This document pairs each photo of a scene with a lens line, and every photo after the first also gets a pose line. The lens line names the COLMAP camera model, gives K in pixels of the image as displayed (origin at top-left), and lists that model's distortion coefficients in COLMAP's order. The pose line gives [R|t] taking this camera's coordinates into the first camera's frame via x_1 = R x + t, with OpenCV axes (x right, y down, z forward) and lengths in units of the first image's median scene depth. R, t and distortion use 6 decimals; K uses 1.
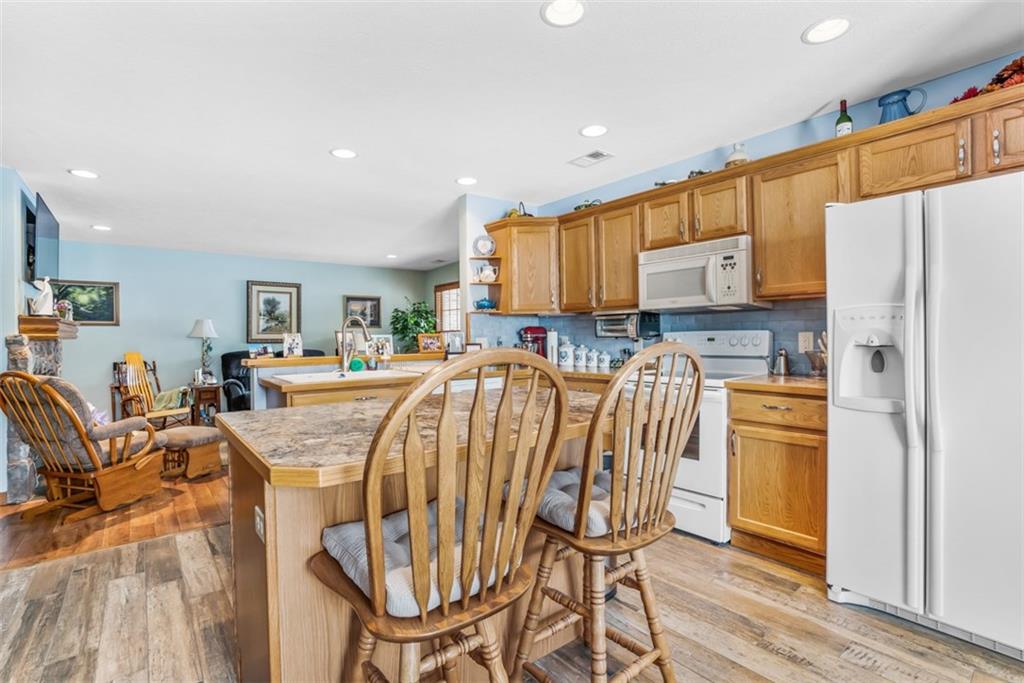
lens RADIAL K [[483.0, 0, 506.6], [0, 483.0, 334.8], [0, 0, 1]] dist [-0.045337, 0.018952]
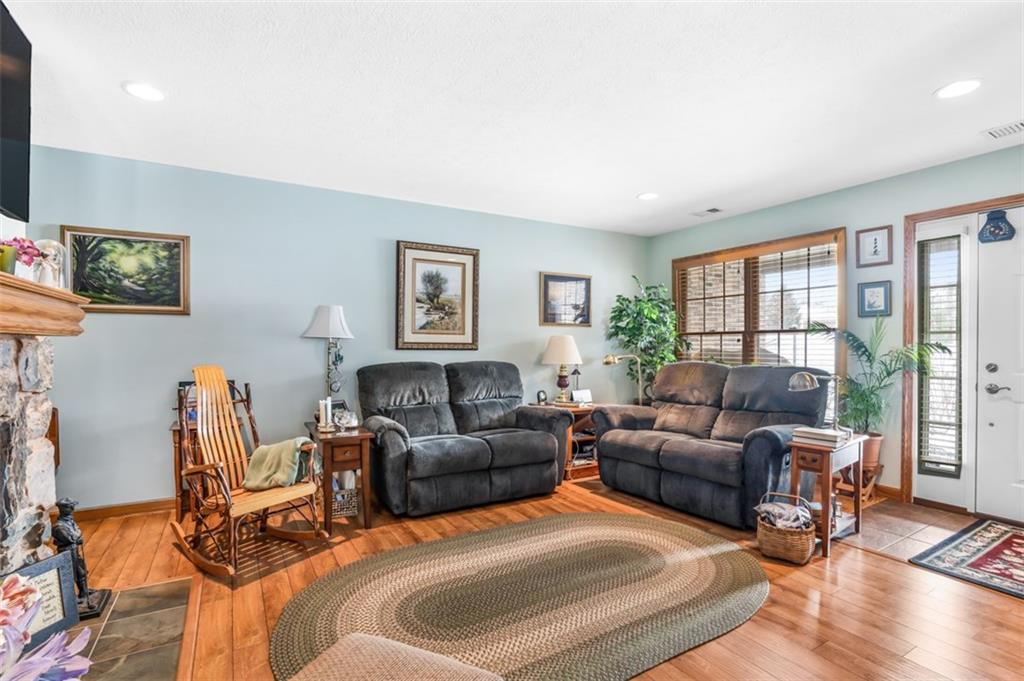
lens RADIAL K [[498.5, 0, 512.0], [0, 498.5, 340.5], [0, 0, 1]] dist [-0.032910, 0.001082]
pose [[0.990173, 0.009734, -0.139511, -0.341110], [-0.010143, 0.999946, -0.002218, 0.007098], [0.139482, 0.003612, 0.990218, 0.450554]]
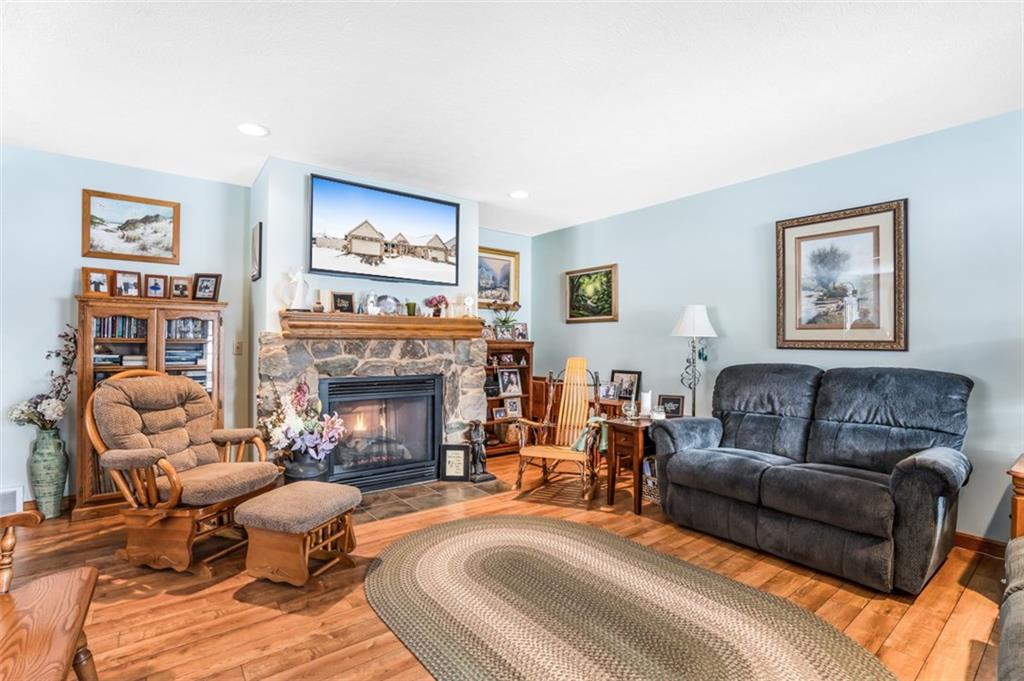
lens RADIAL K [[483.0, 0, 506.6], [0, 483.0, 333.8], [0, 0, 1]] dist [-0.045337, 0.018952]
pose [[-0.016739, -0.007952, -0.999828, -0.050441], [0.001366, 0.999967, -0.007976, 0.006047], [0.999859, -0.001500, -0.016727, 0.770969]]
